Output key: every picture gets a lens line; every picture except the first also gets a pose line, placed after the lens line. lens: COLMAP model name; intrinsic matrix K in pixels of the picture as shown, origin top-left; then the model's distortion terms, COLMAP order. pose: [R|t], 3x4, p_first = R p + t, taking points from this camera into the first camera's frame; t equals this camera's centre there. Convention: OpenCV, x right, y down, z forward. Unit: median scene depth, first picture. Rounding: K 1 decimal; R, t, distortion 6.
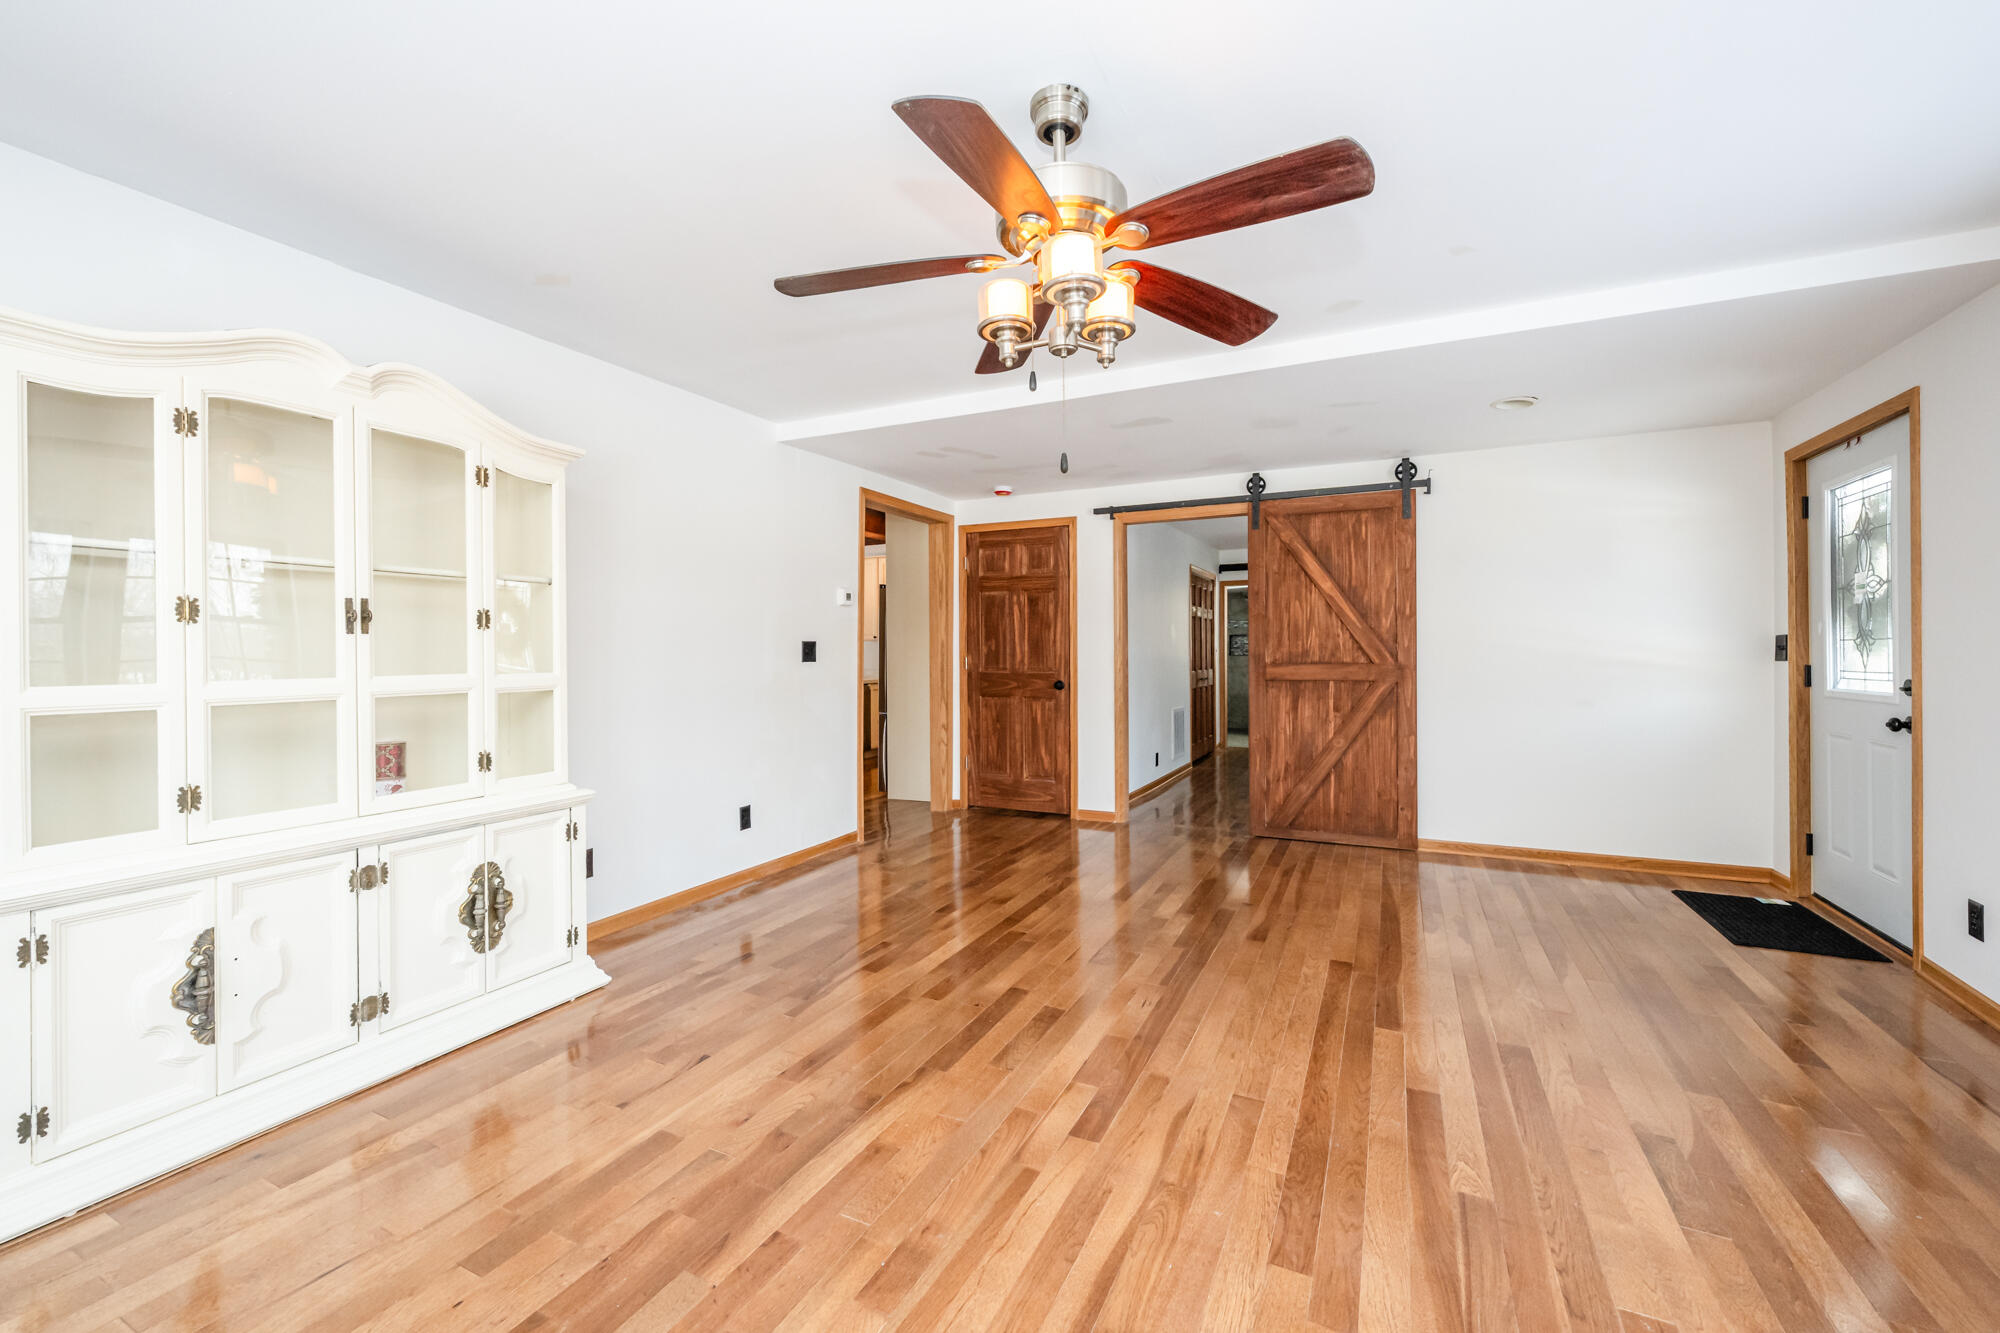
lens RADIAL K [[818.1, 0, 993.3], [0, 818.1, 658.0], [0, 0, 1]] dist [-0.000260, -0.000082]
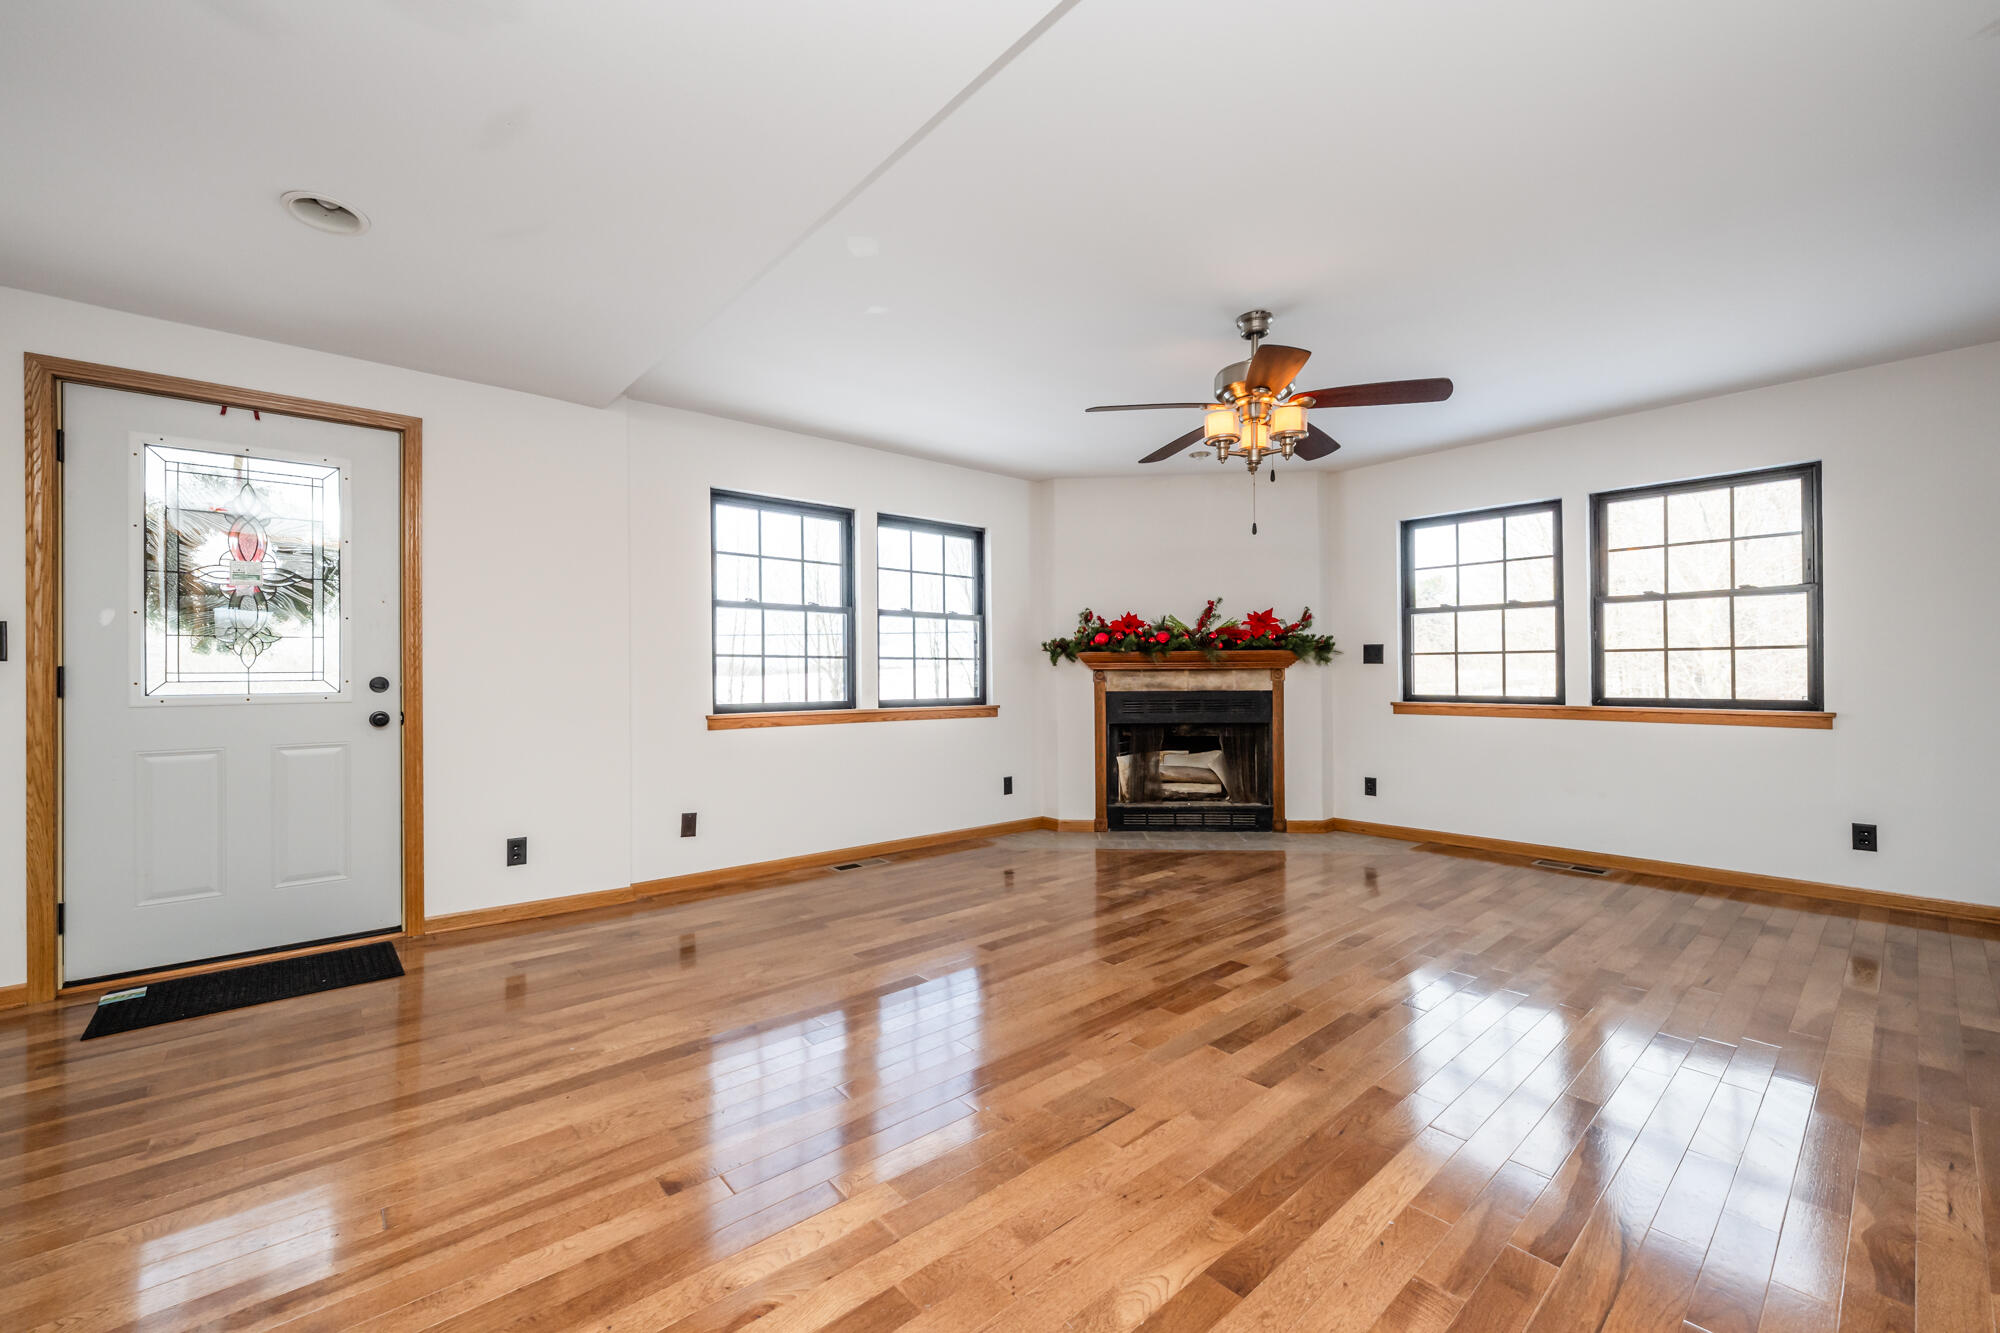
lens RADIAL K [[818.1, 0, 995.5], [0, 818.1, 676.5], [0, 0, 1]] dist [-0.000260, -0.000082]
pose [[-0.928763, 0.013935, 0.370411, -0.025786], [0.015249, 0.999884, 0.000621, 0.039419], [-0.370359, 0.006225, -0.928868, 1.810147]]
